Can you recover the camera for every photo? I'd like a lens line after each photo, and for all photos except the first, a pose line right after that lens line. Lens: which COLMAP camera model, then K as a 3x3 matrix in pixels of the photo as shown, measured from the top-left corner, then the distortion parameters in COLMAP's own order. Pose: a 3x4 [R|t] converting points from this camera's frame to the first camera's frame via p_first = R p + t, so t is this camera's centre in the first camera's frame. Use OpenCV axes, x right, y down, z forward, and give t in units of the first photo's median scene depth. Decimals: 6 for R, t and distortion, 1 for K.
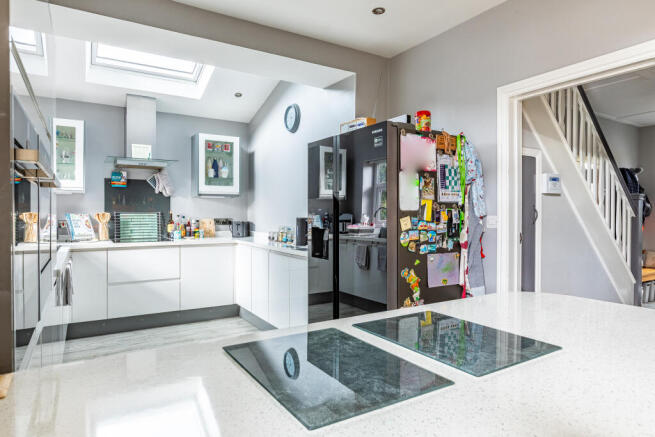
lens RADIAL K [[399.6, 0, 322.9], [0, 399.6, 214.9], [0, 0, 1]] dist [-0.005444, -0.001777]
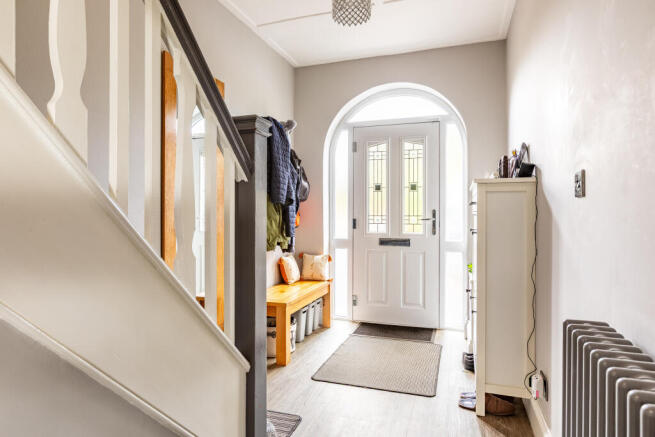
lens RADIAL K [[399.6, 0, 322.9], [0, 399.6, 214.9], [0, 0, 1]] dist [-0.005444, -0.001777]
pose [[0.775167, -0.007452, 0.631713, 0.444626], [0.006476, 0.999972, 0.003849, 0.023722], [-0.631723, 0.001108, 0.775193, 0.495432]]
